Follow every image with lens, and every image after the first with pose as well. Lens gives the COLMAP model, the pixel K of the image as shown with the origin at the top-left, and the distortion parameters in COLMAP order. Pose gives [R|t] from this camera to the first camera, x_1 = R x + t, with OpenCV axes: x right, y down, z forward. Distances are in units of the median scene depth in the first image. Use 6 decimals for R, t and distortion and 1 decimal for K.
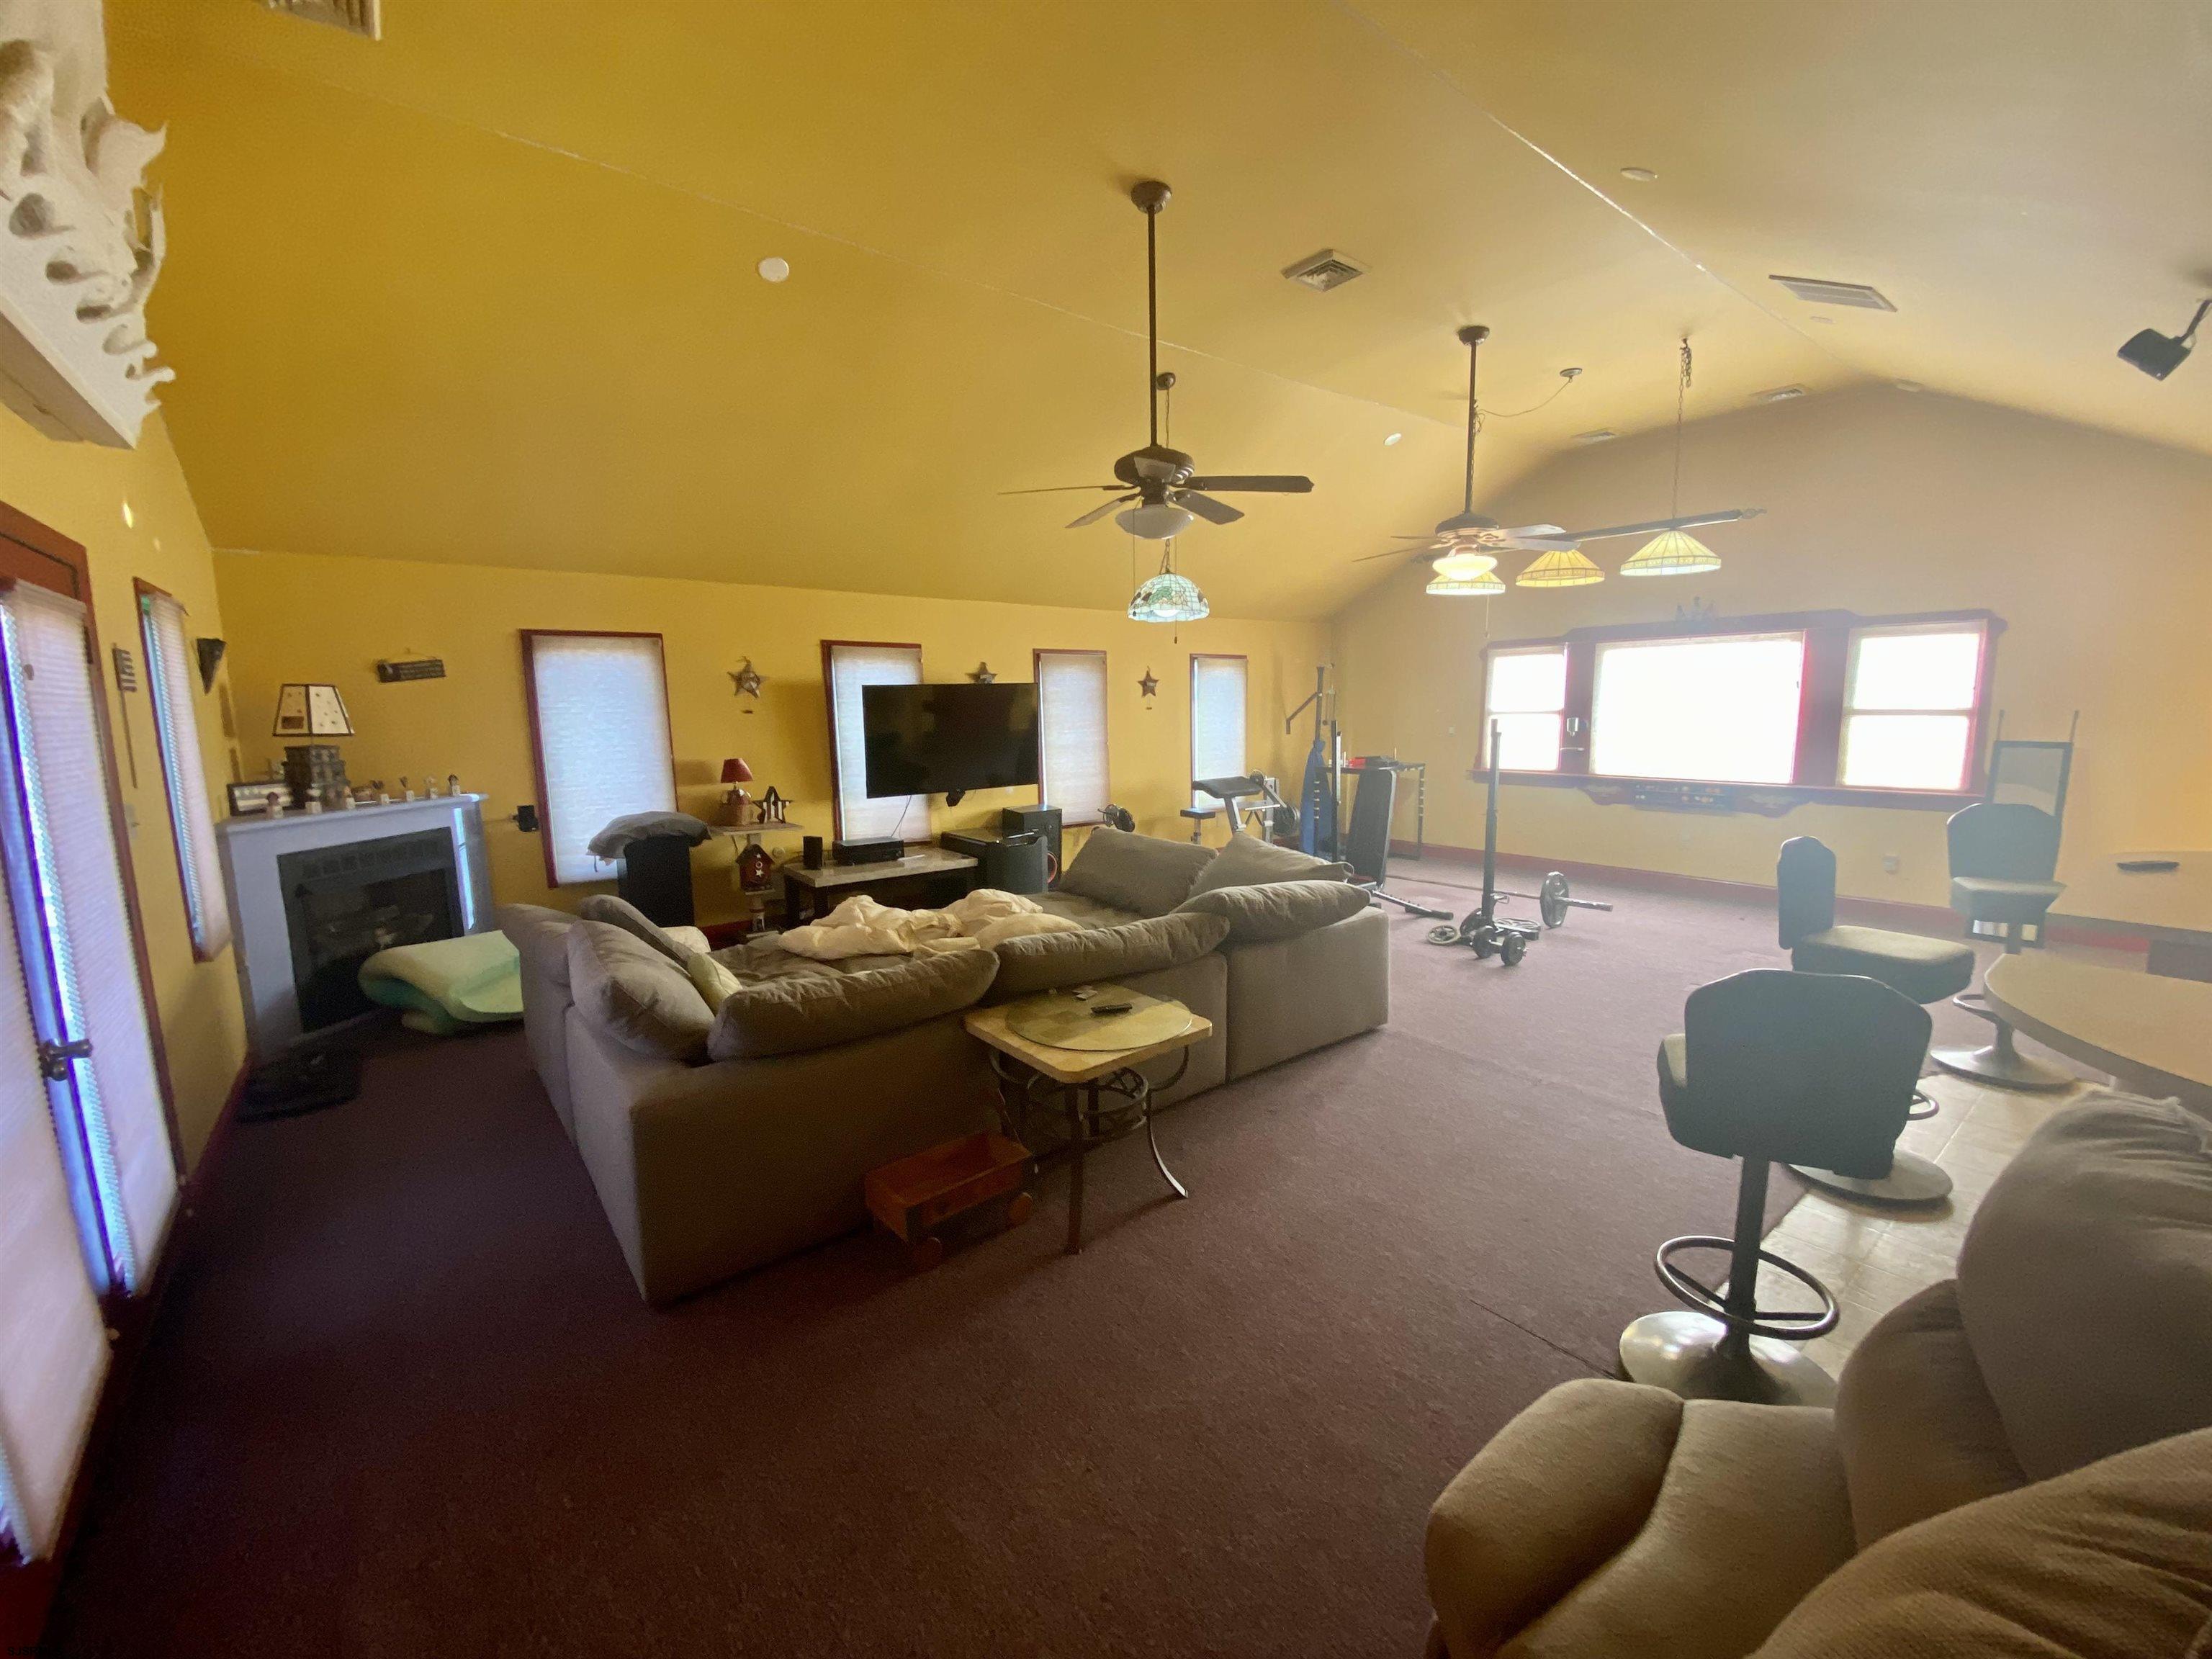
lens RADIAL K [[891.5, 0, 1128.7], [0, 891.5, 836.8], [0, 0, 1]] dist [0.001978, -0.016365]
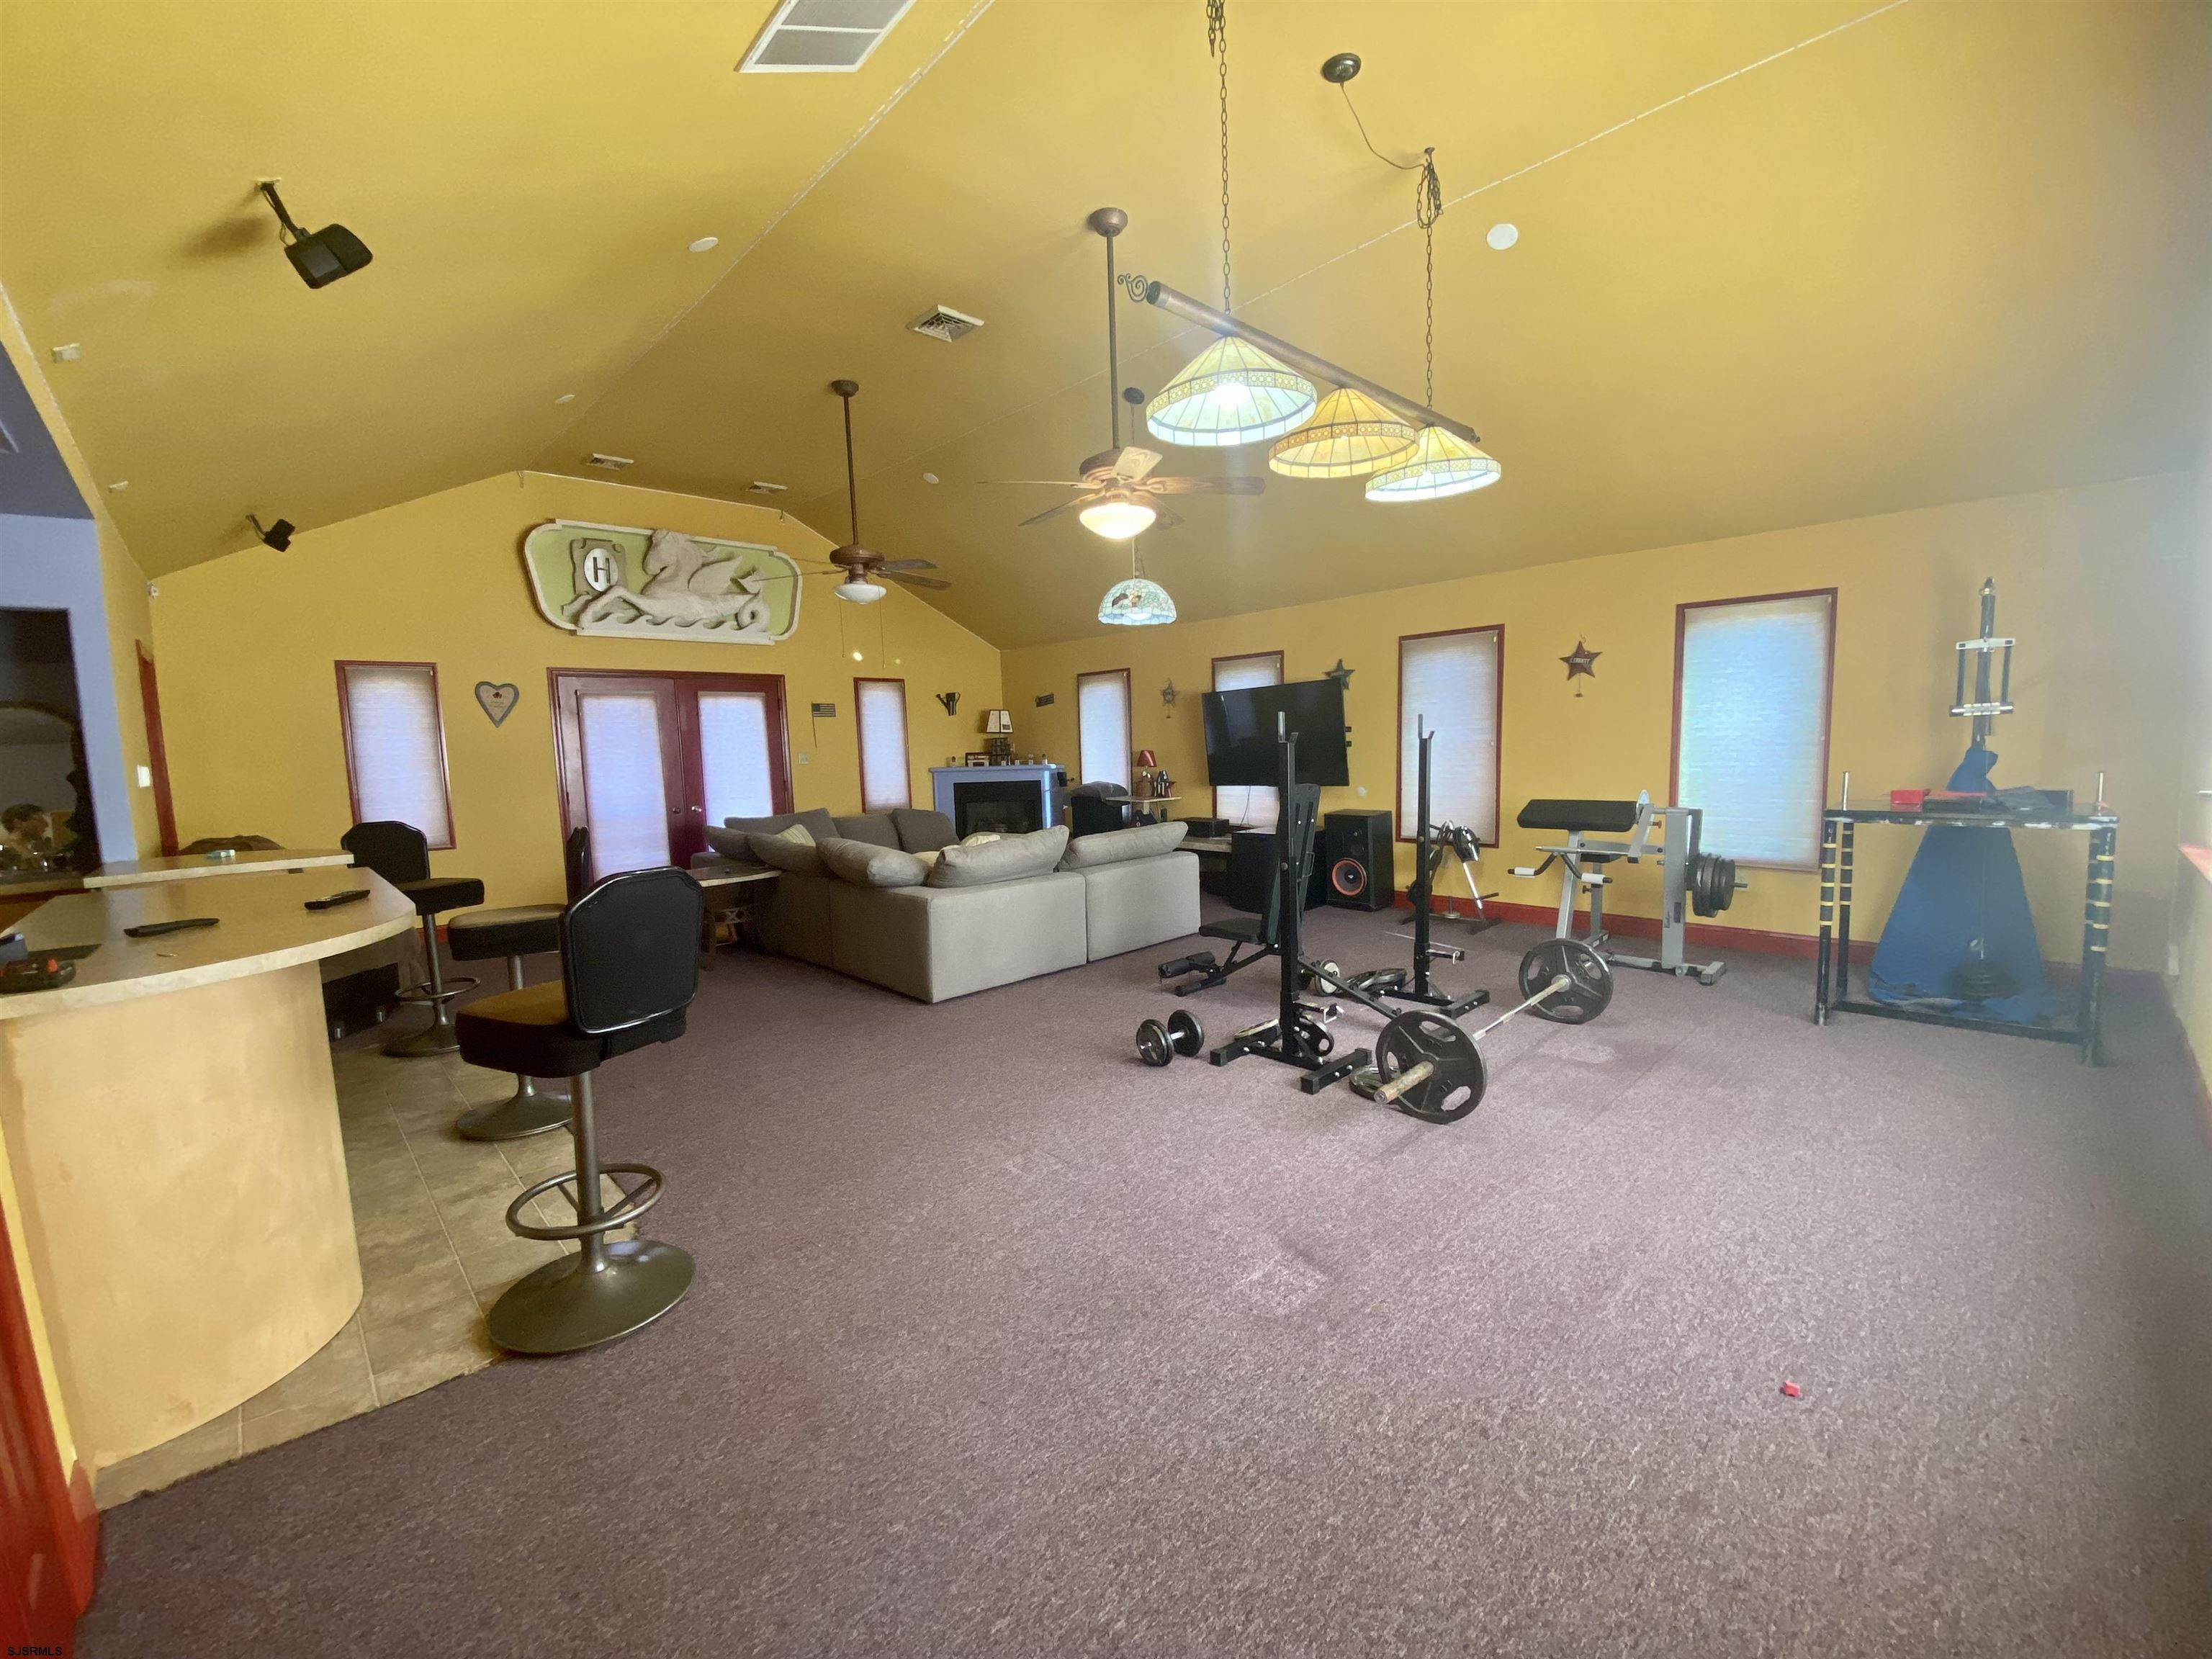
lens RADIAL K [[906.9, 0, 1106.0], [0, 906.9, 829.5], [0, 0, 1]] dist [0.021186, -0.019829]
pose [[0.069679, 0.106715, -0.991845, 1.037353], [-0.108022, 0.989222, 0.098844, -0.097864], [0.991704, 0.100254, 0.080456, 0.823422]]
